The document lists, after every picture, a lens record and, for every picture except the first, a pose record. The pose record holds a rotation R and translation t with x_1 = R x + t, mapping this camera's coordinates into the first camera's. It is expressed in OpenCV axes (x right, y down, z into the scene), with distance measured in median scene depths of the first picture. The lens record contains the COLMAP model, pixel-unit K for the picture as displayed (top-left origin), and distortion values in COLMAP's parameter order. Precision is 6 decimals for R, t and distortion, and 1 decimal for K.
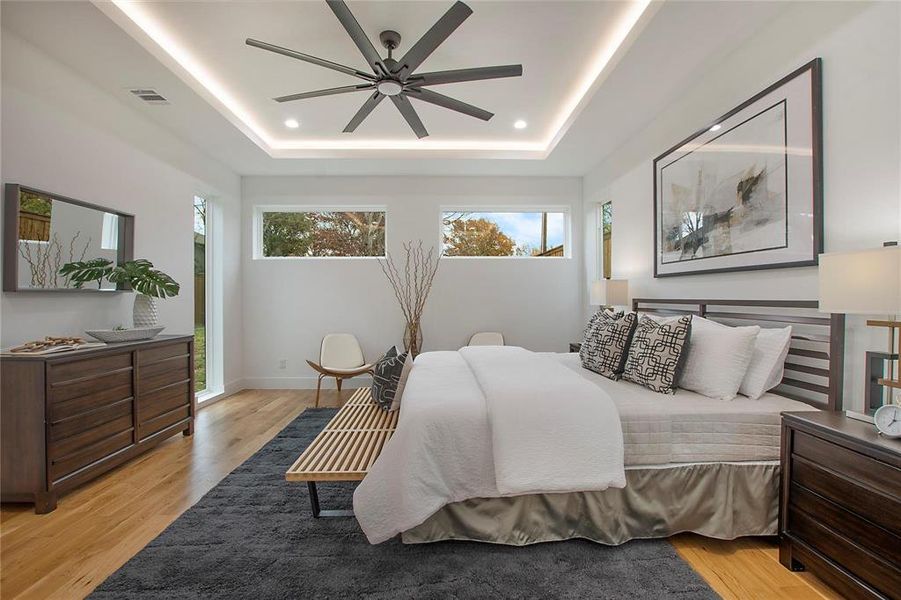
lens RADIAL K [[399.6, 0, 449.6], [0, 399.6, 303.5], [0, 0, 1]] dist [-0.021611, 0.000409]
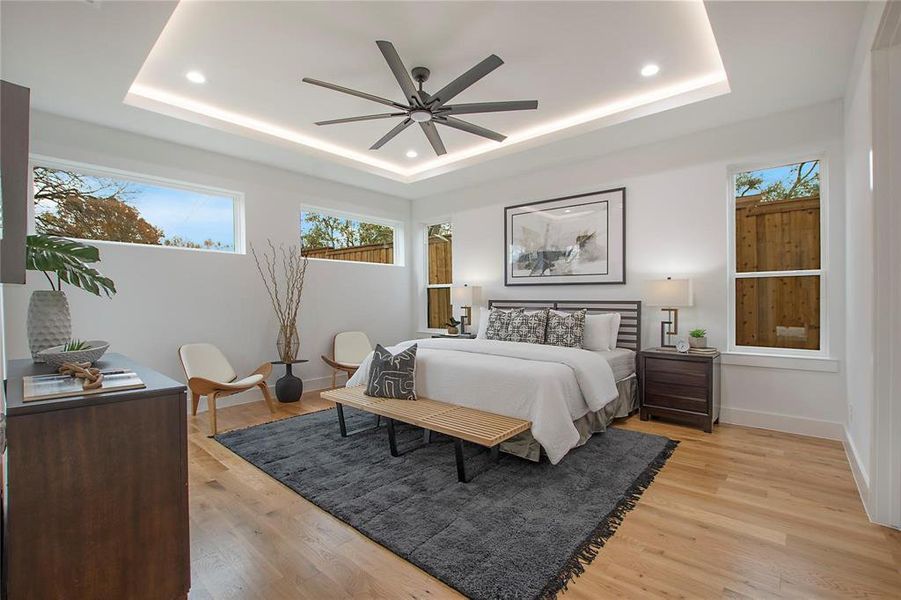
lens RADIAL K [[397.7, 0, 449.1], [0, 397.7, 301.5], [0, 0, 1]] dist [-0.024075, 0.000249]
pose [[0.684482, -0.002329, 0.729026, -0.929161], [0.009460, 0.999939, -0.005688, 0.000464], [-0.728968, 0.010790, 0.684463, 0.163213]]
